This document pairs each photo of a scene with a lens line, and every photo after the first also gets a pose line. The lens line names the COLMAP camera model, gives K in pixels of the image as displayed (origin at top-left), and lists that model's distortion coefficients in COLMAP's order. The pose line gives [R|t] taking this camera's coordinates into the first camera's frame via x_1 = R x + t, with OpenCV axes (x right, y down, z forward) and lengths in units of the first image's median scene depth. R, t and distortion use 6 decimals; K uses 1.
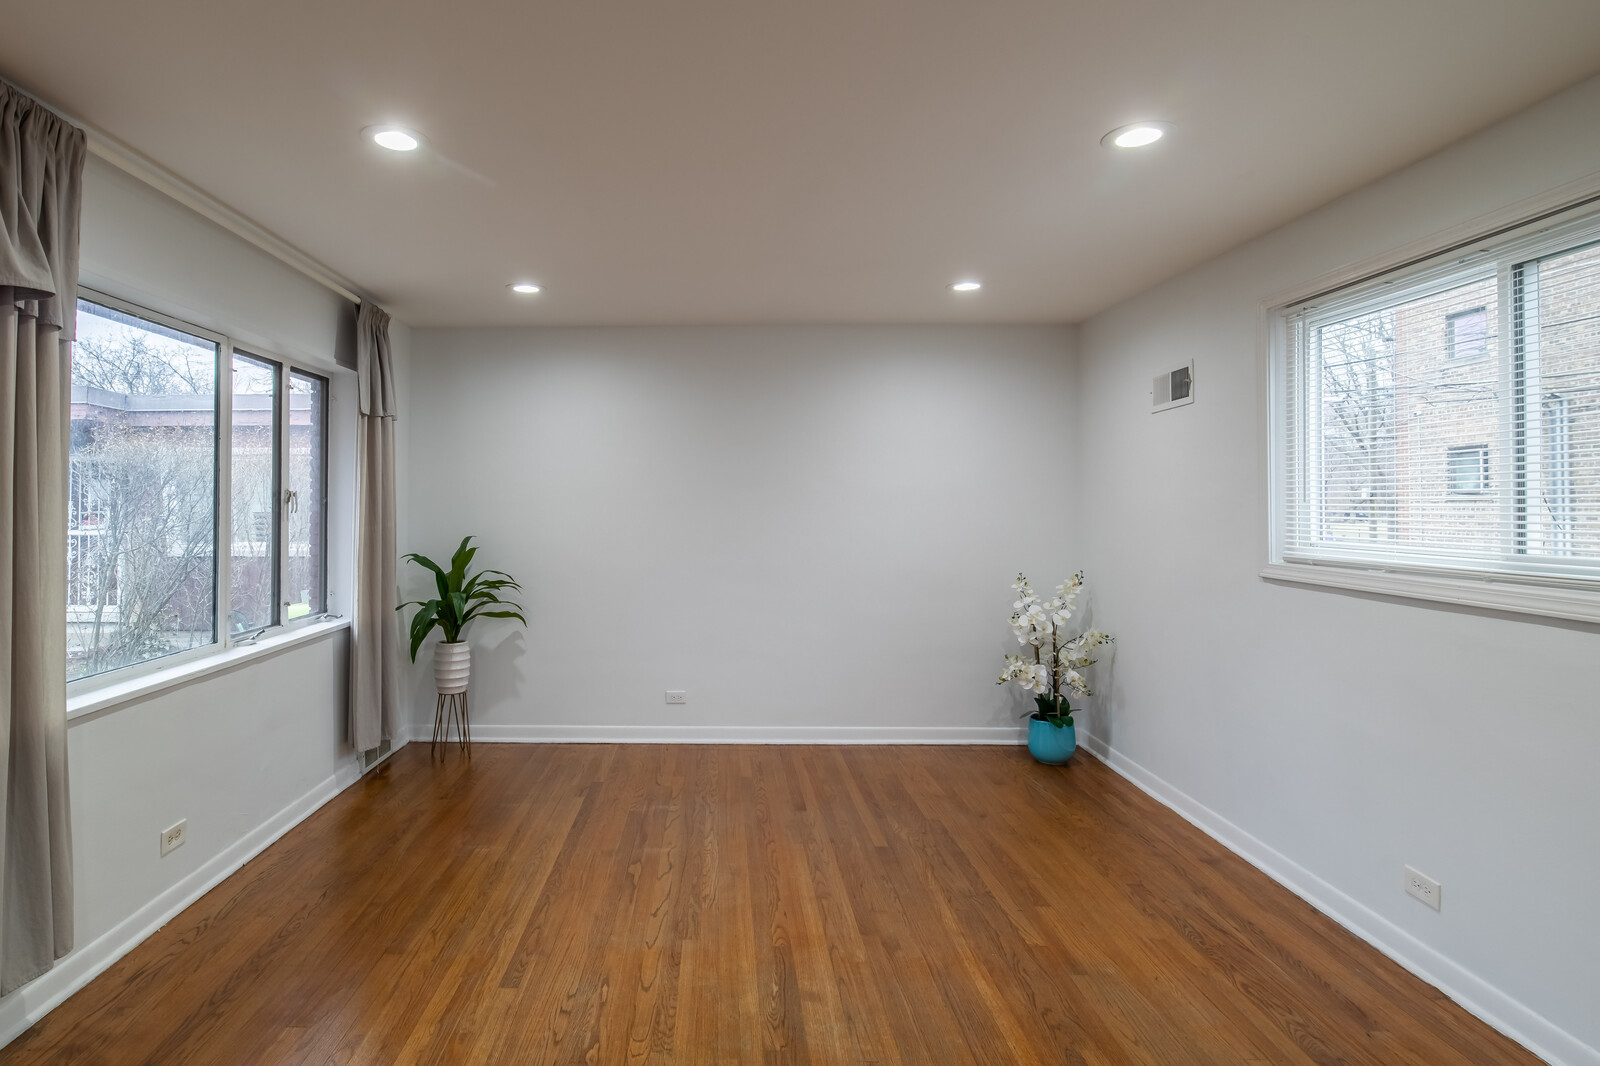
lens RADIAL K [[826.1, 0, 697.5], [0, 826.1, 506.8], [0, 0, 1]] dist [-0.007521, 0.000987]
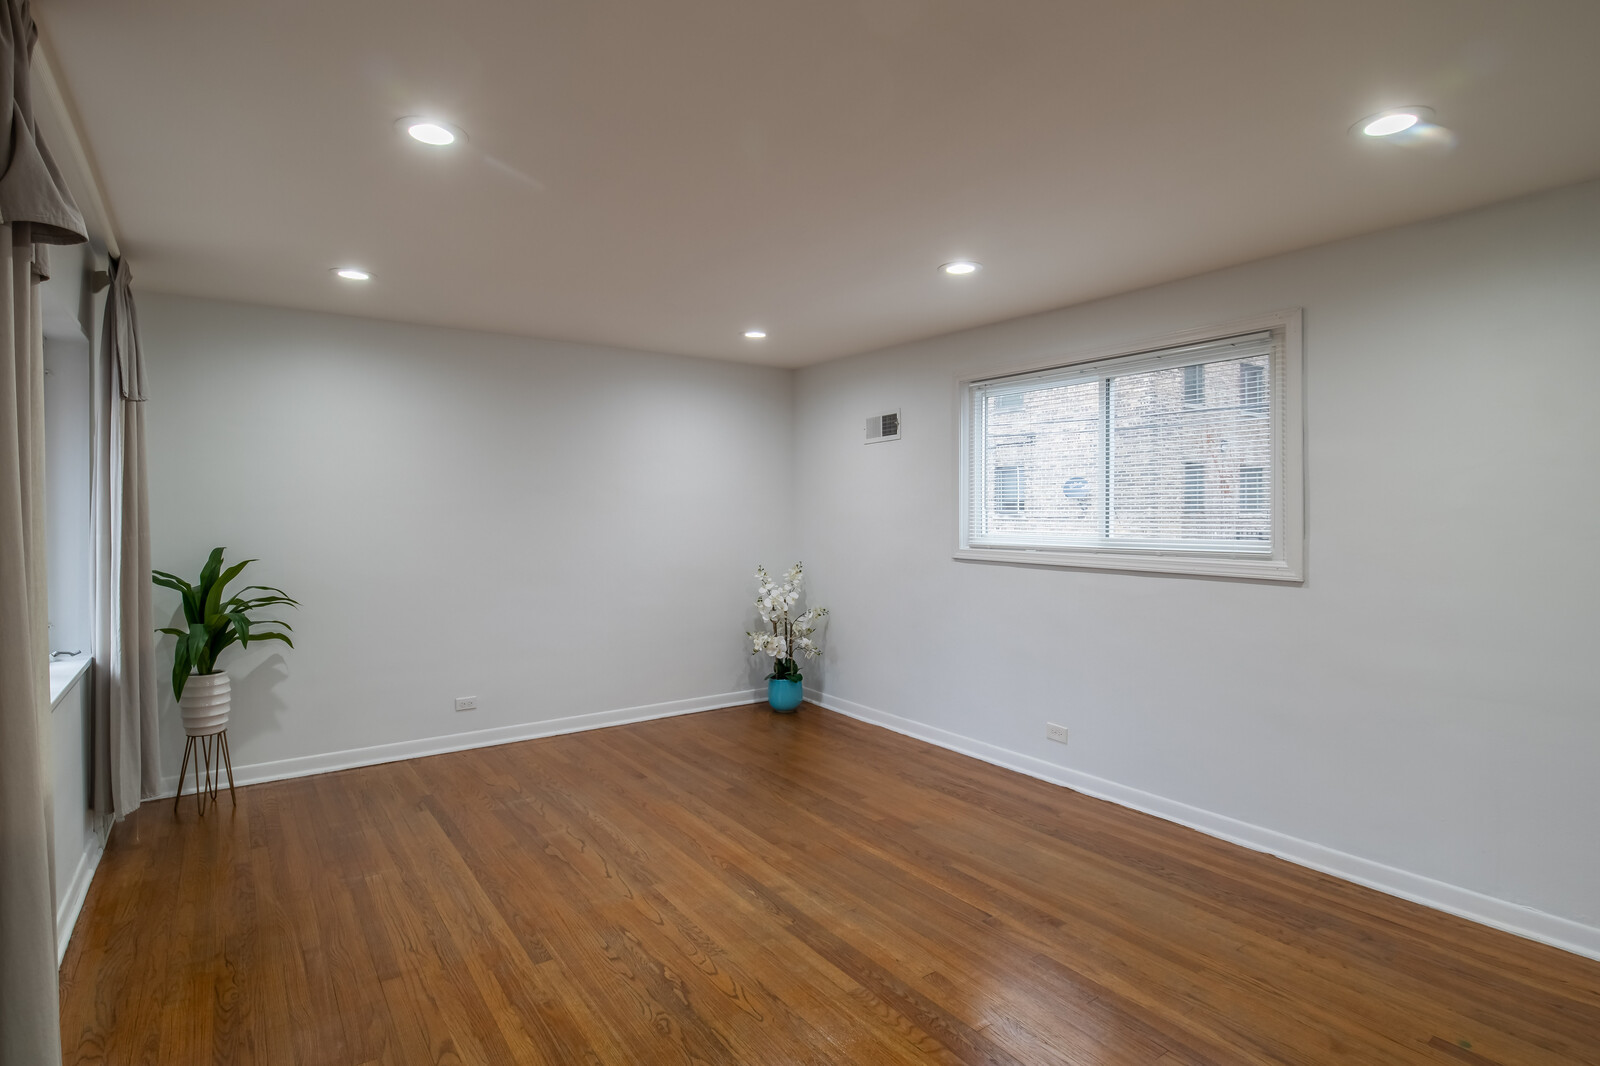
lens RADIAL K [[809.0, 0, 785.7], [0, 809.0, 527.6], [0, 0, 1]] dist [-0.009008, 0.001003]
pose [[0.804463, -0.011481, 0.593892, -0.383552], [0.001206, 0.999843, 0.017695, 0.001808], [-0.594002, -0.013519, 0.804350, -0.012791]]
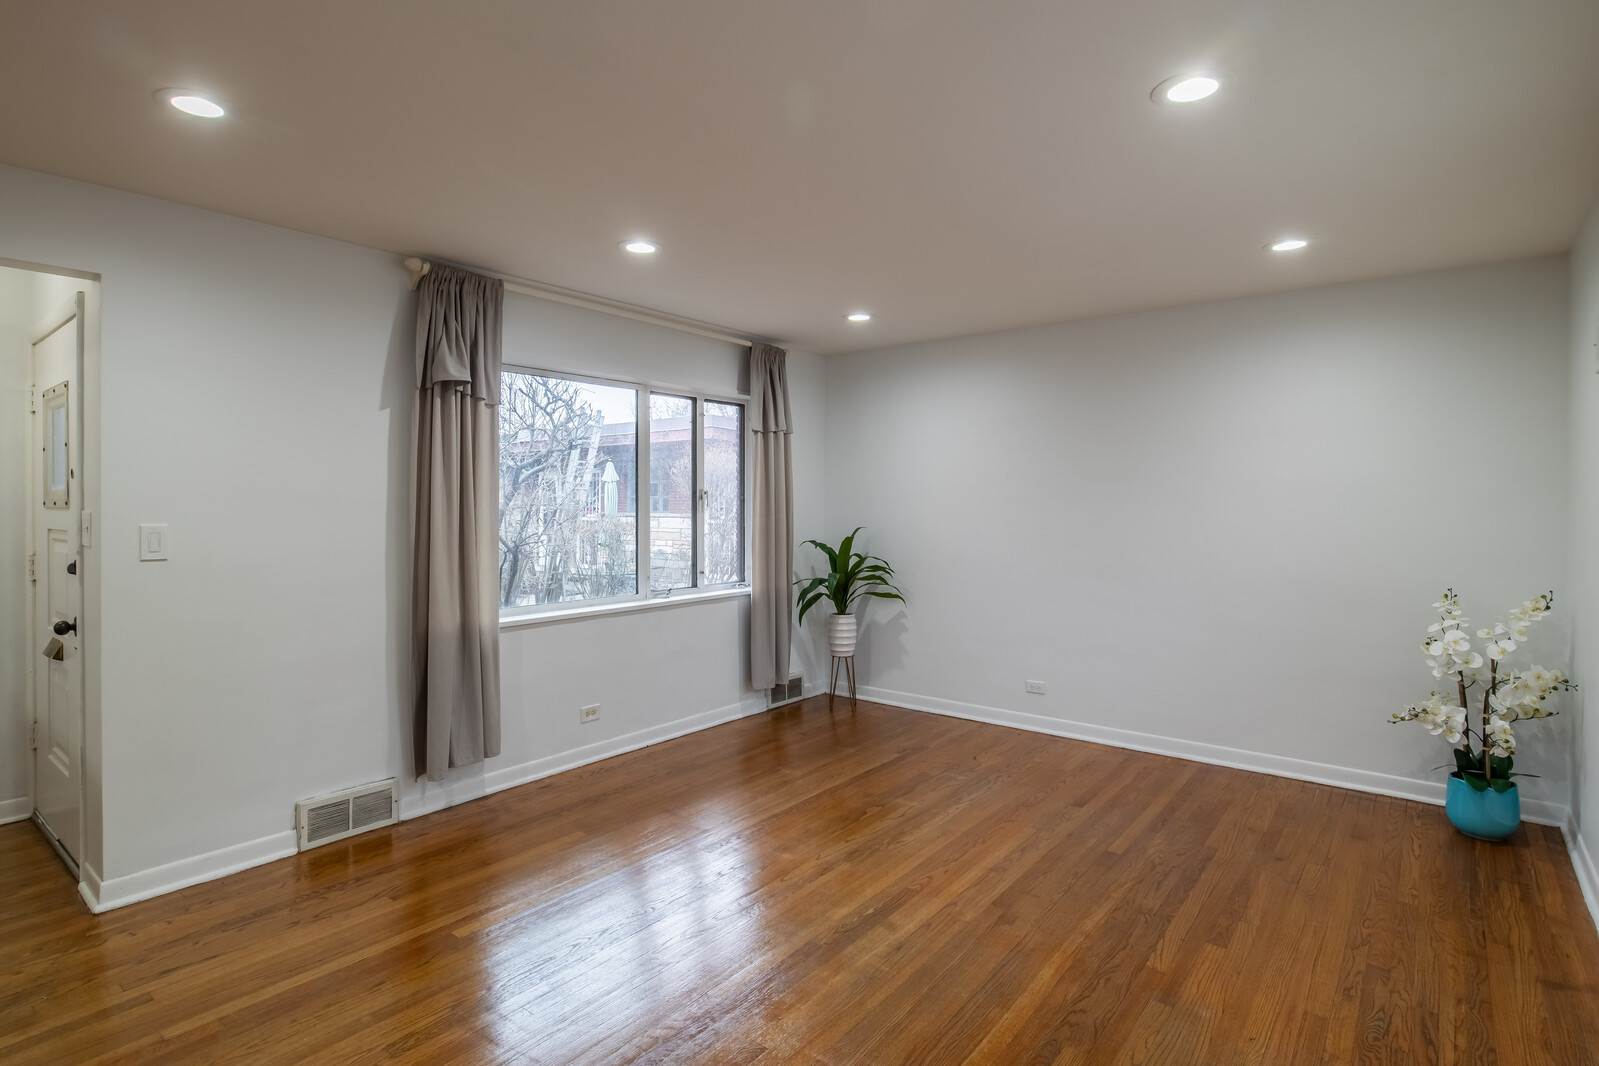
lens RADIAL K [[808.4, 0, 785.2], [0, 808.4, 527.6], [0, 0, 1]] dist [-0.009008, 0.001003]
pose [[0.791244, 0.020847, -0.611146, 0.446429], [-0.002647, 0.999526, 0.030668, 0.000918], [0.611495, -0.022649, 0.790924, 0.017561]]
